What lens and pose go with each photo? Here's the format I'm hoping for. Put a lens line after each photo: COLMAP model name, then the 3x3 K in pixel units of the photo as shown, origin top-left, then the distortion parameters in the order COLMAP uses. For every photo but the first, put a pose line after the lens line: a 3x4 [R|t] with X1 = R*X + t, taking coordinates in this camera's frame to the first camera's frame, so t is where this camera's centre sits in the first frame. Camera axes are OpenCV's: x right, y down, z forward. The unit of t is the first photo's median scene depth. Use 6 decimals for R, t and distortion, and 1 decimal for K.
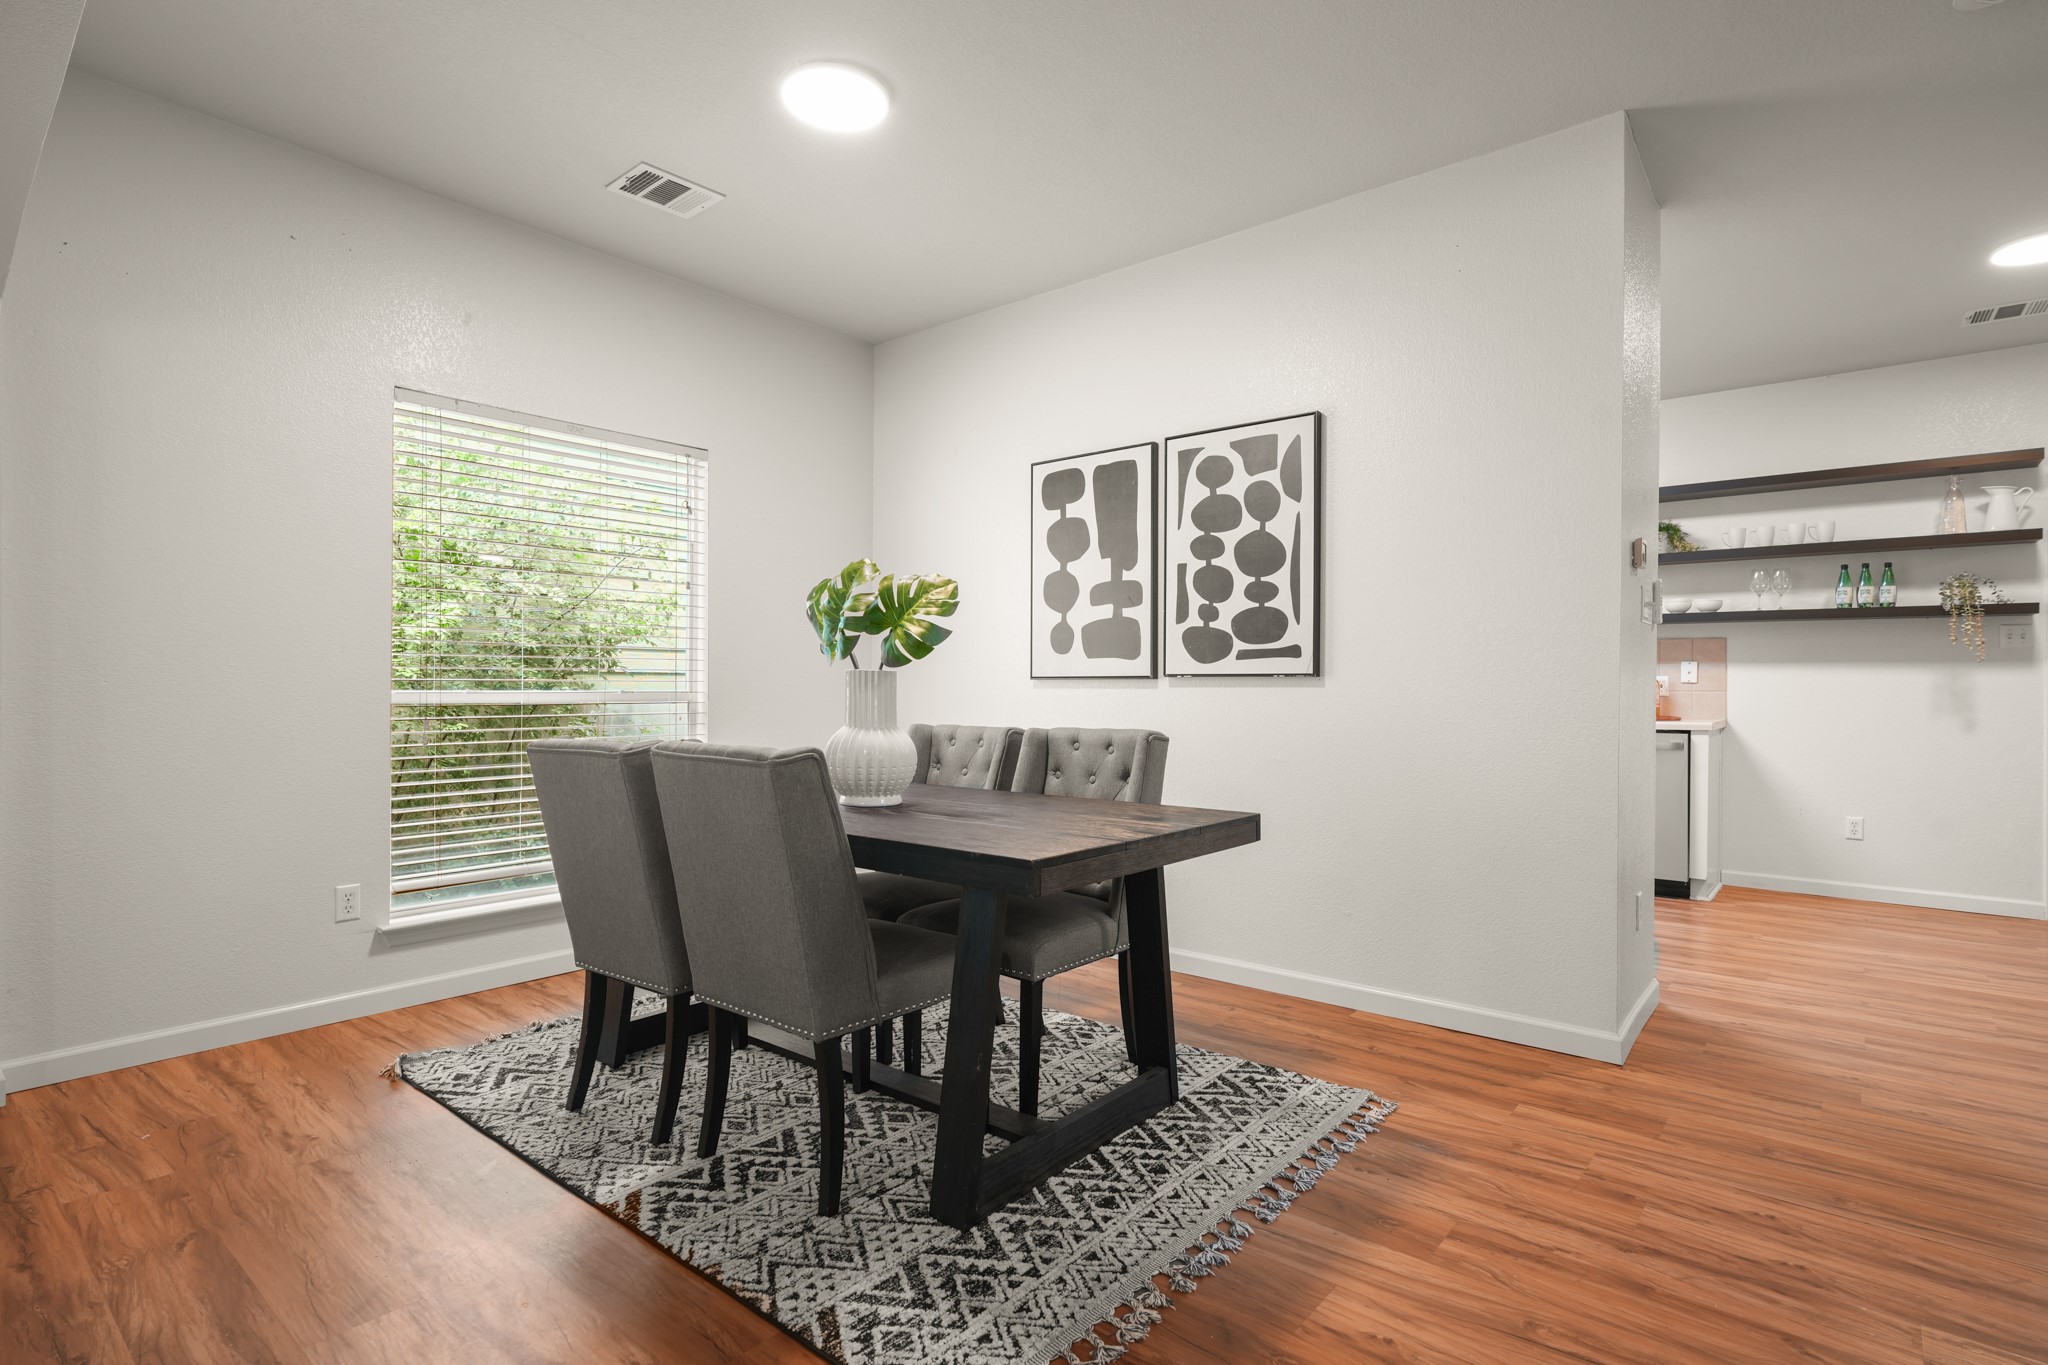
lens RADIAL K [[1017.8, 0, 1025.9], [0, 1017.8, 673.5], [0, 0, 1]] dist [-0.001077, 0.000919]
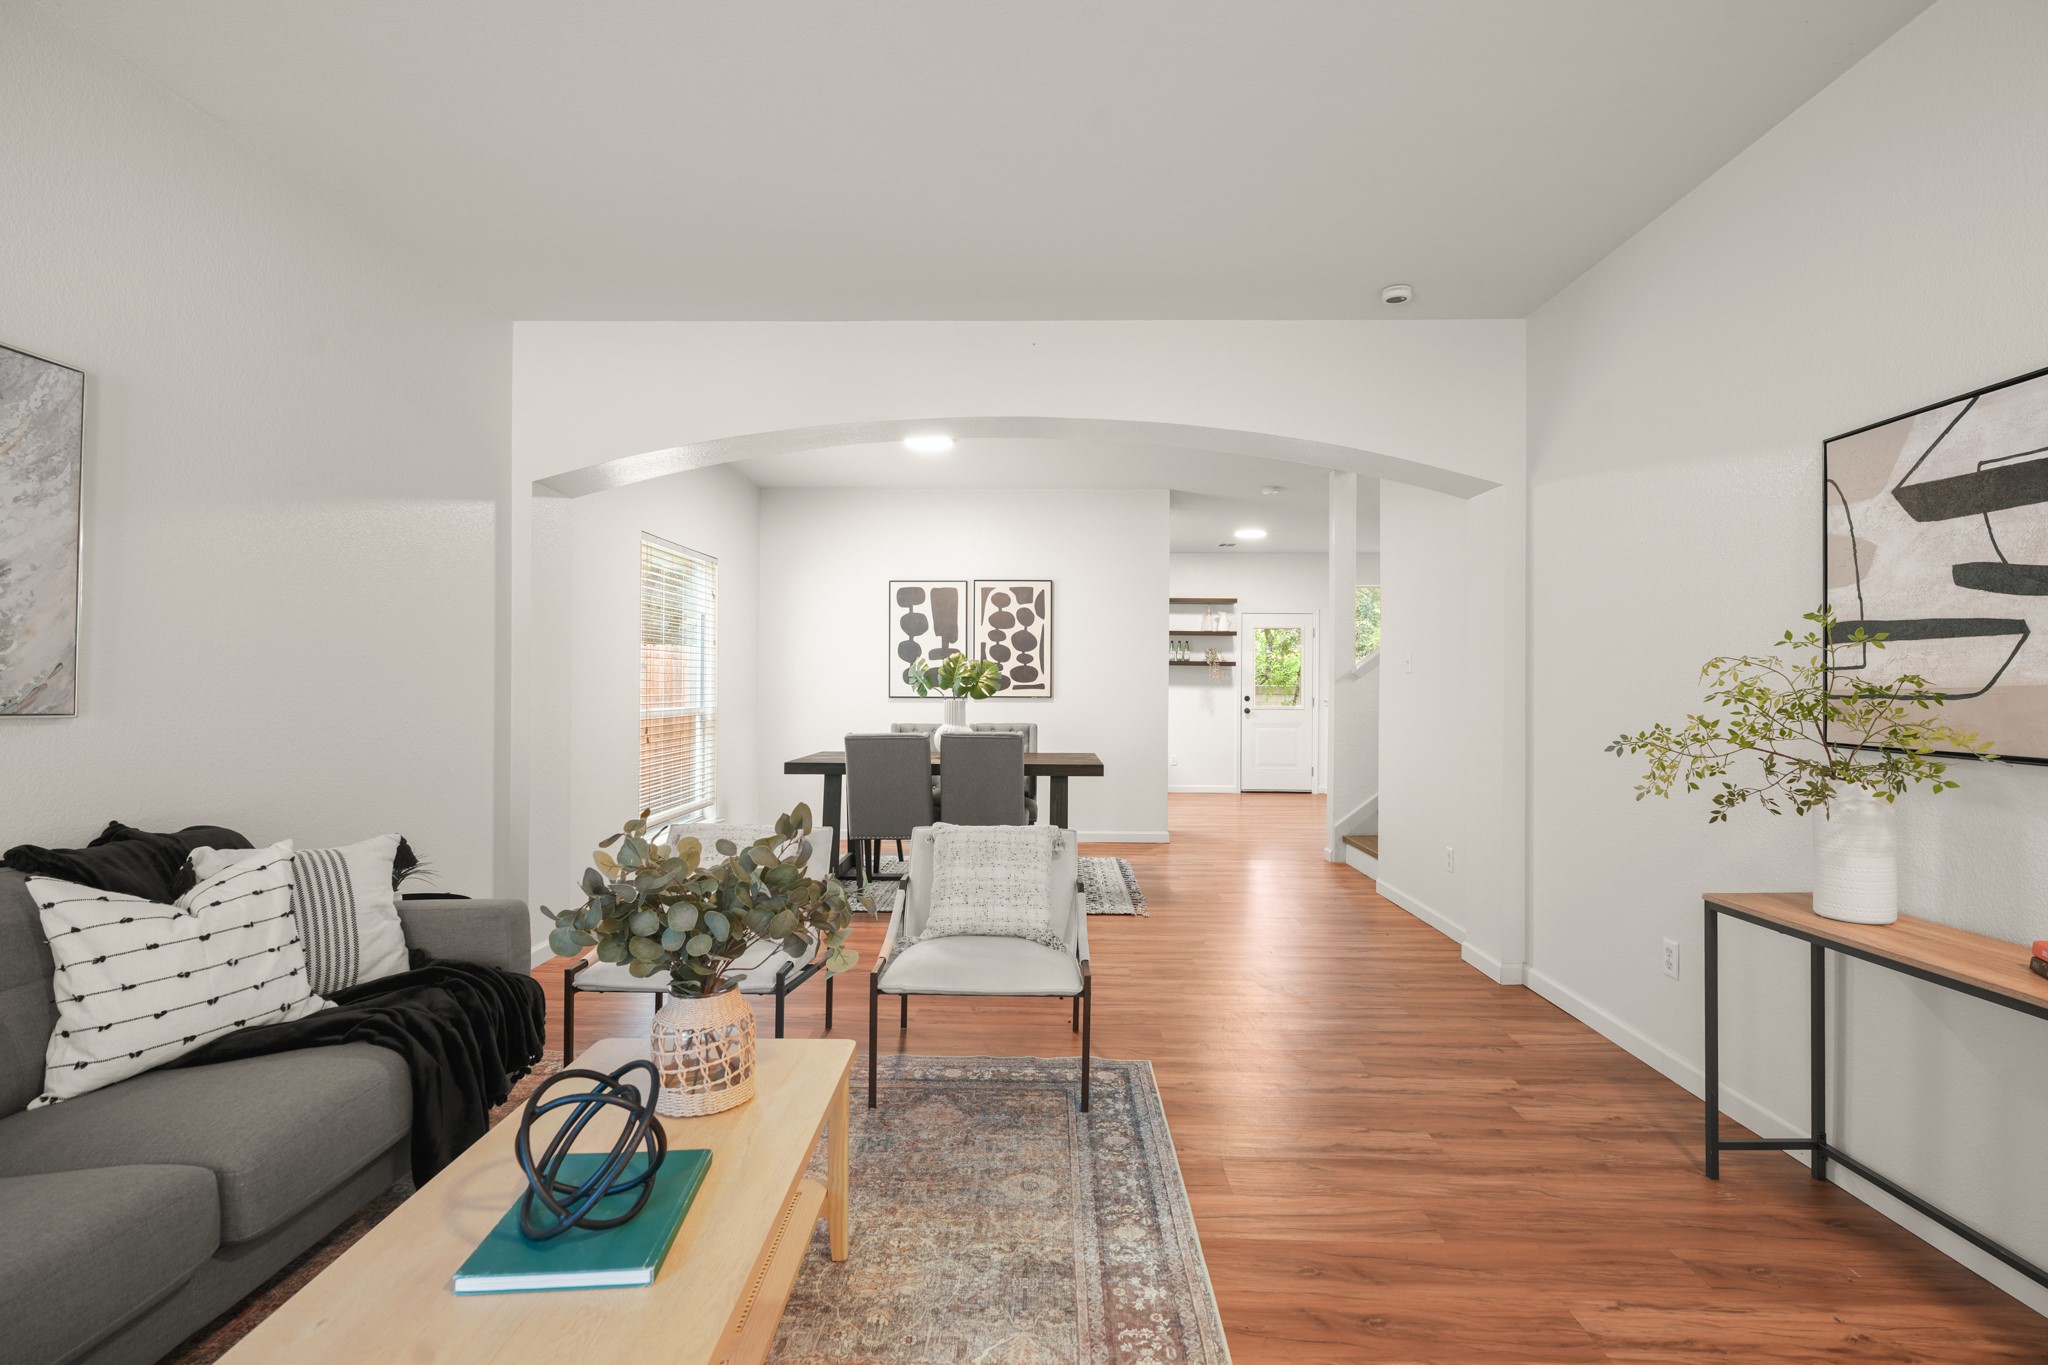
lens RADIAL K [[930.2, 0, 1022.1], [0, 930.2, 674.5], [0, 0, 1]] dist [-0.005020, 0.000686]
pose [[0.788867, 0.006266, 0.614532, -0.969887], [-0.009937, 0.999947, 0.002561, -0.049836], [-0.614483, -0.008127, 0.788888, -0.552298]]
